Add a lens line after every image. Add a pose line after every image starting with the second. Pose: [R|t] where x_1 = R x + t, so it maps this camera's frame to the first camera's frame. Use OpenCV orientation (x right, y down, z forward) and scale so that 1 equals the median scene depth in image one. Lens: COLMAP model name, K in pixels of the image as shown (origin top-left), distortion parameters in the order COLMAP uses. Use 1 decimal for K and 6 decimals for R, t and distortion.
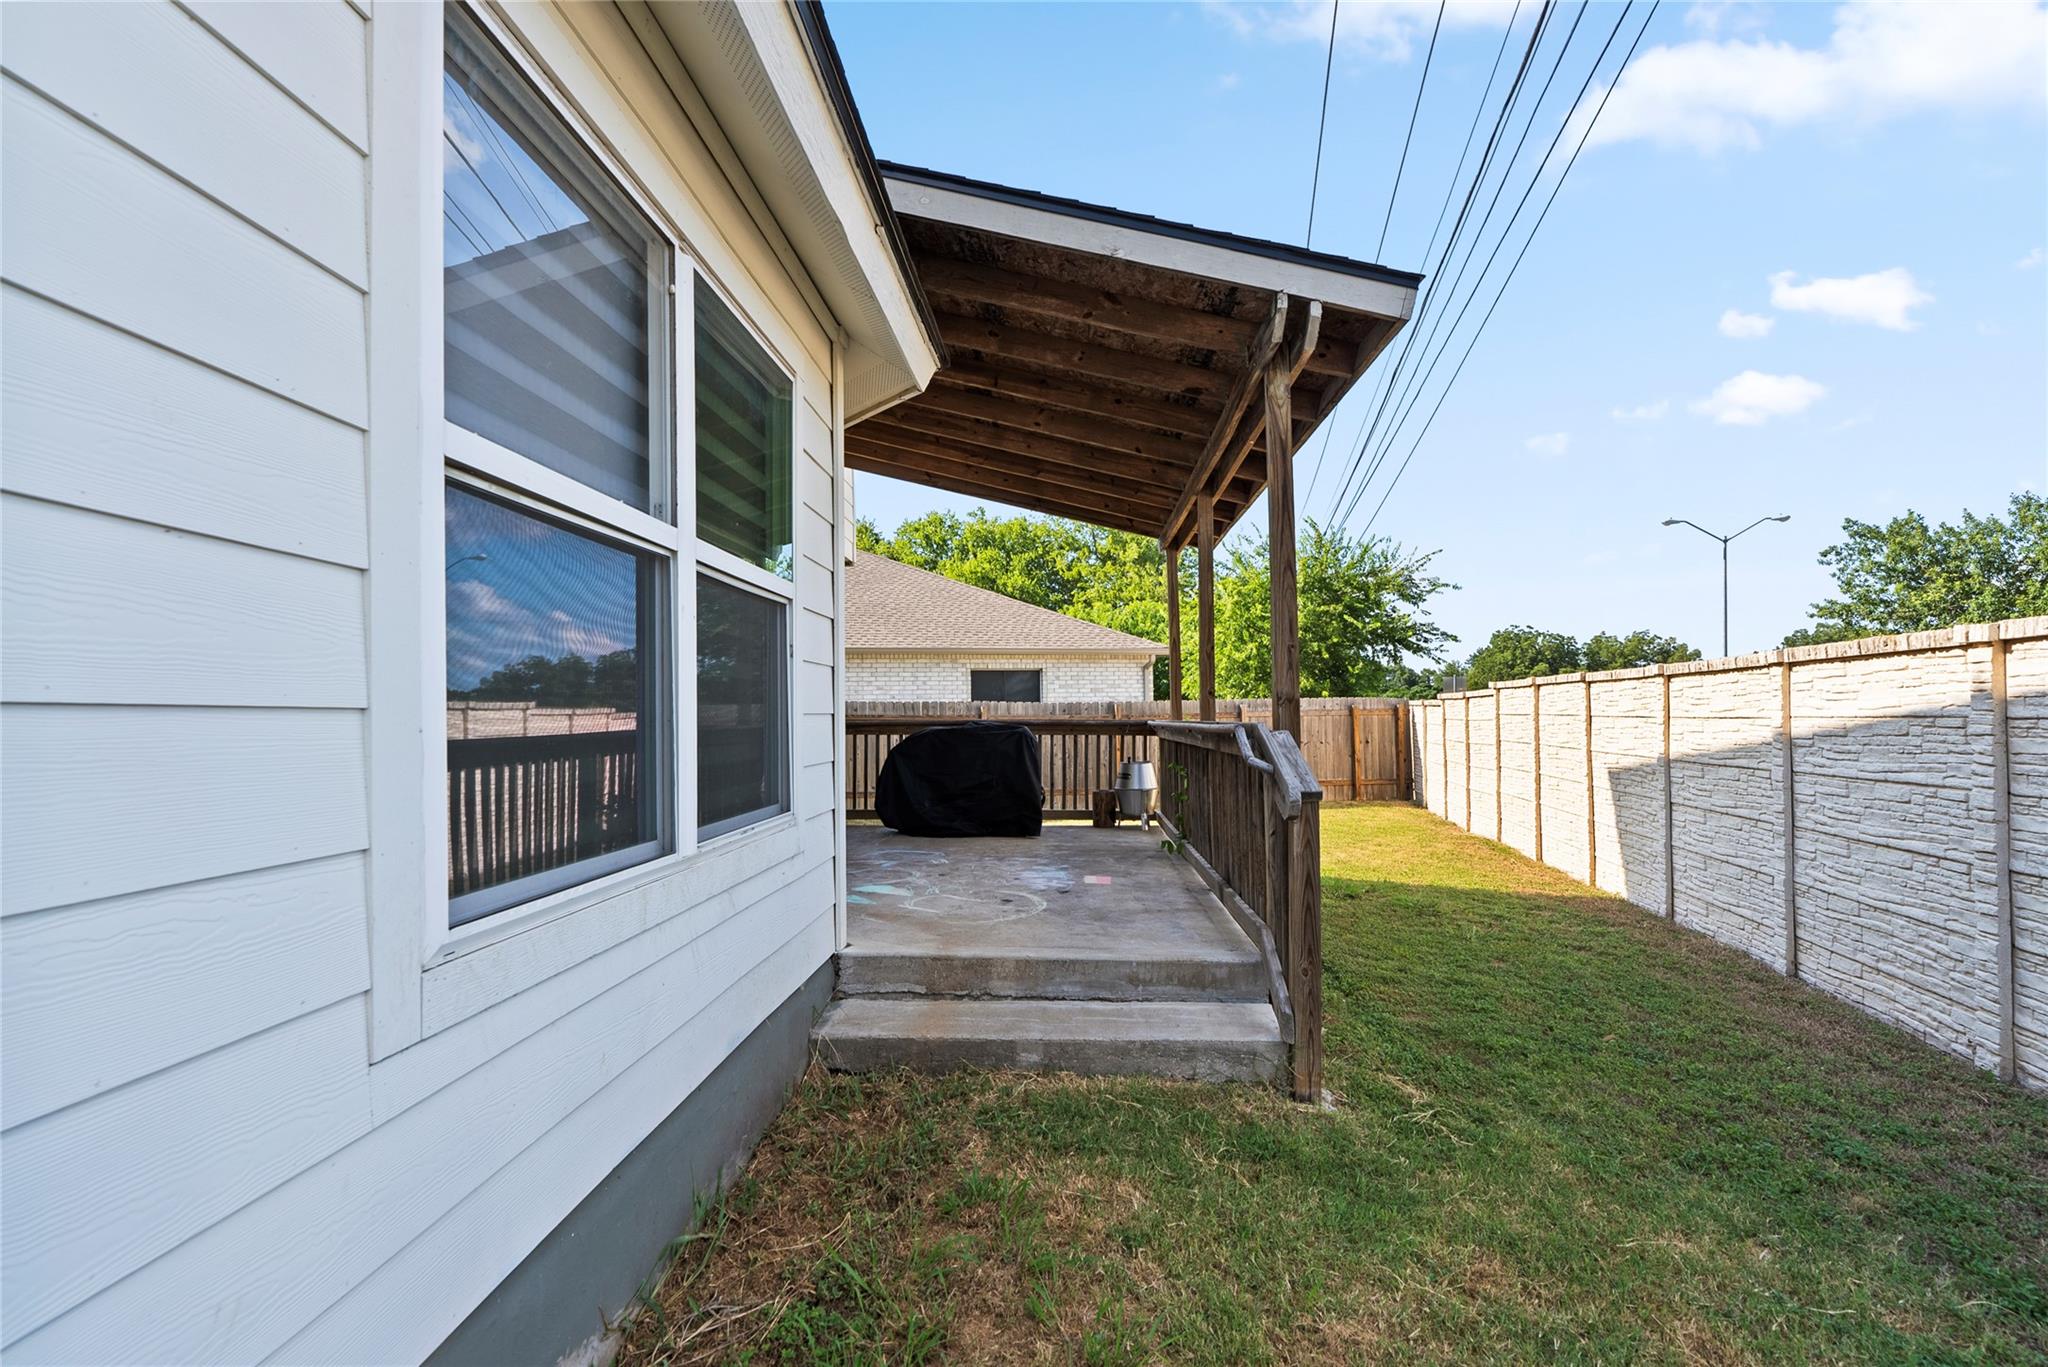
lens RADIAL K [[952.8, 0, 1024.0], [0, 952.8, 683.5], [0, 0, 1]] dist [0.002669, 0.000334]
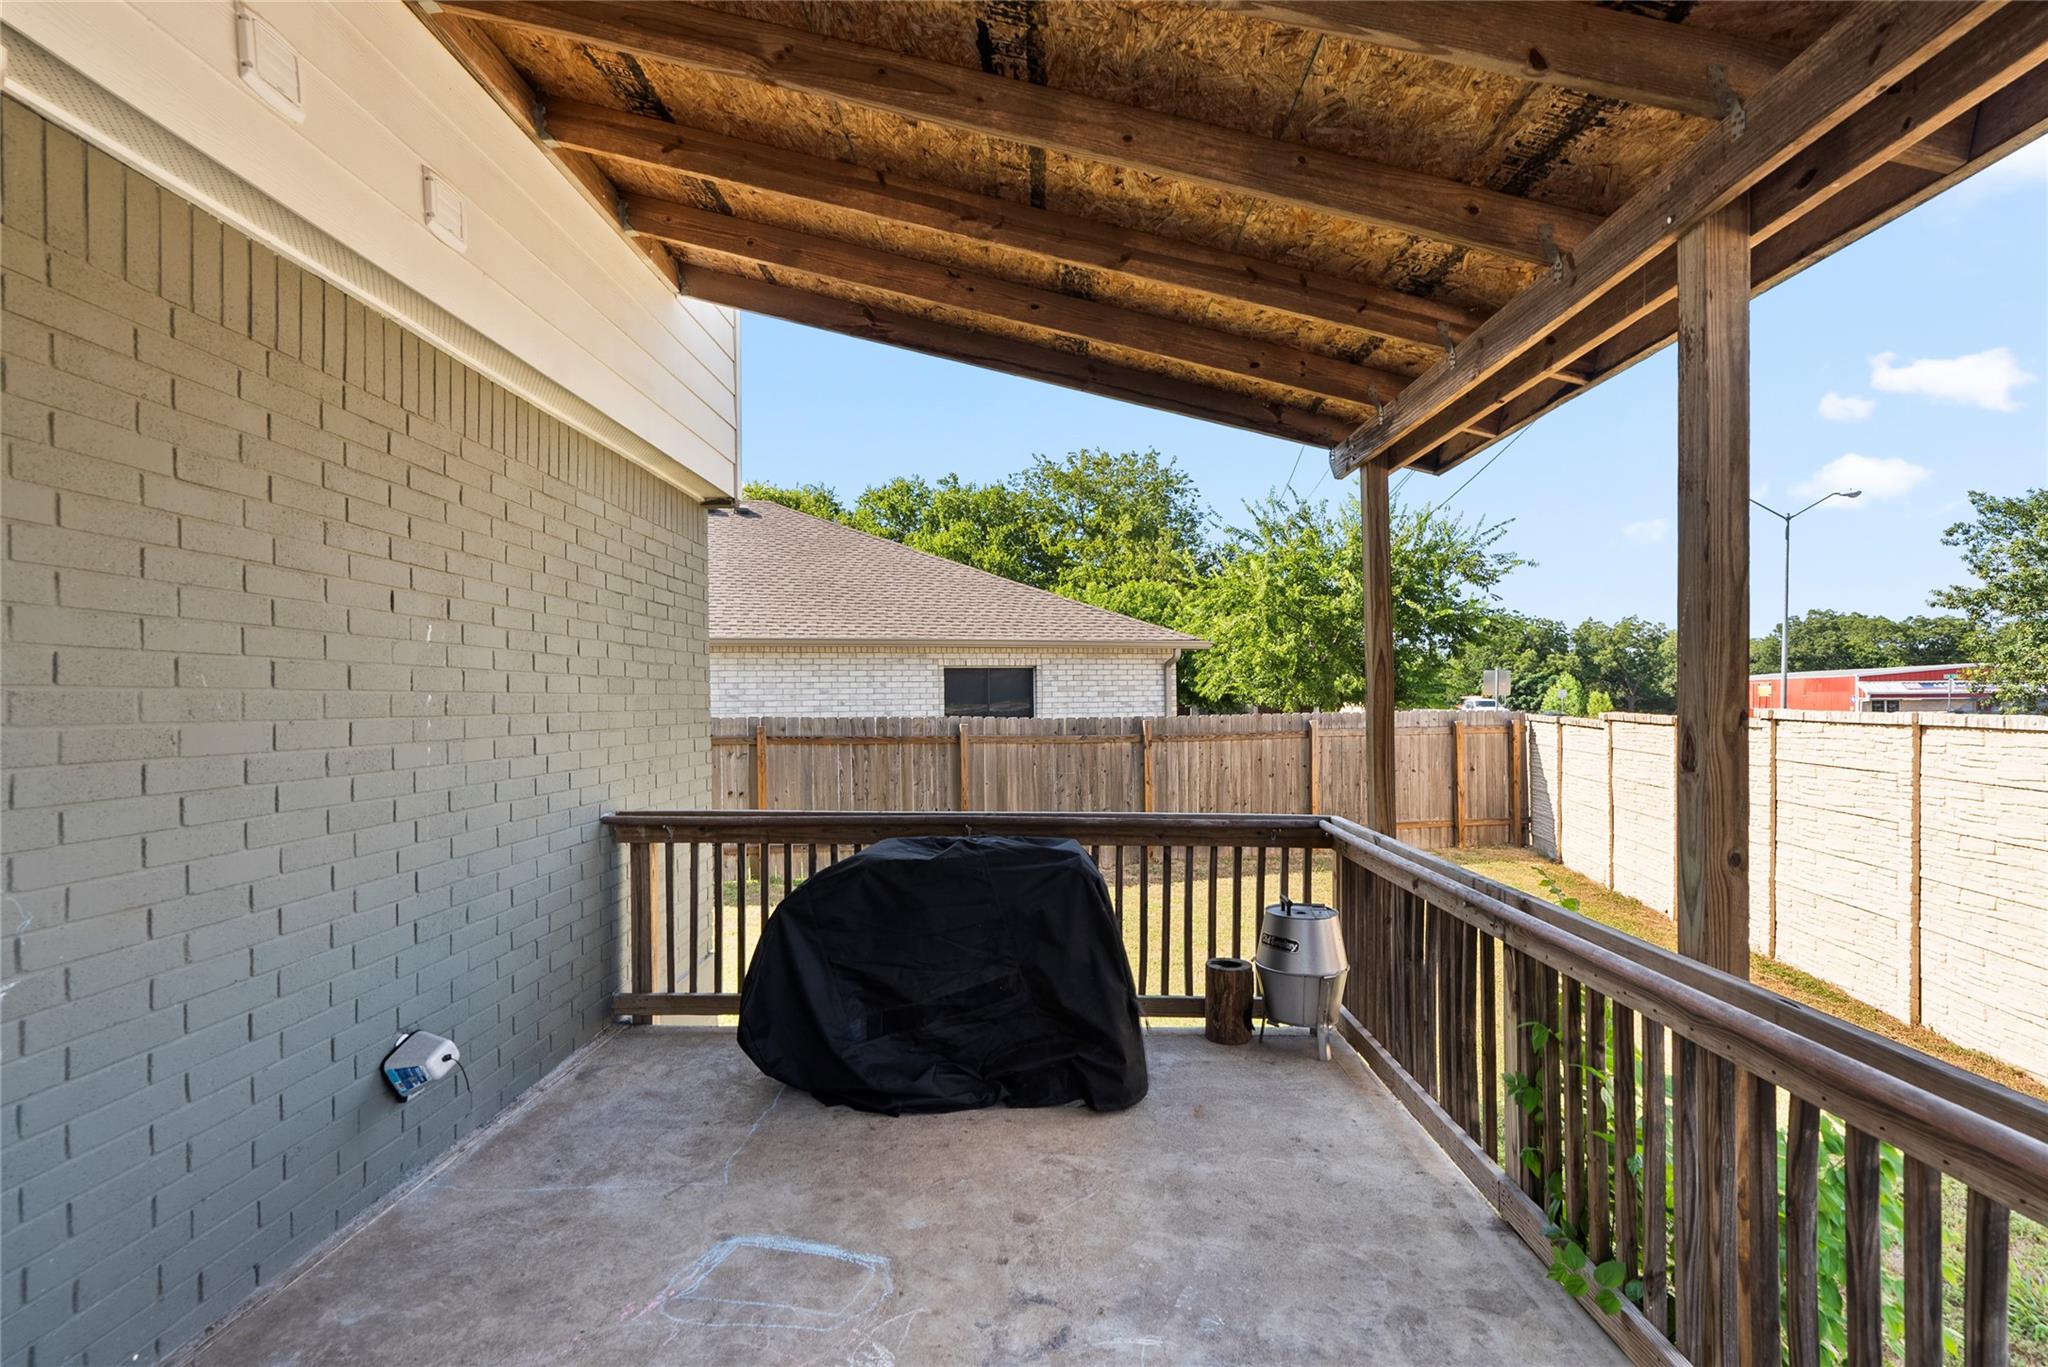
lens RADIAL K [[946.0, 0, 1024.0], [0, 946.0, 683.5], [0, 0, 1]] dist [-0.003327, -0.000635]
pose [[0.999419, 0.005200, 0.033678, -0.013538], [-0.005937, 0.999744, 0.021818, -0.014616], [-0.033556, -0.022005, 0.999195, 0.188898]]
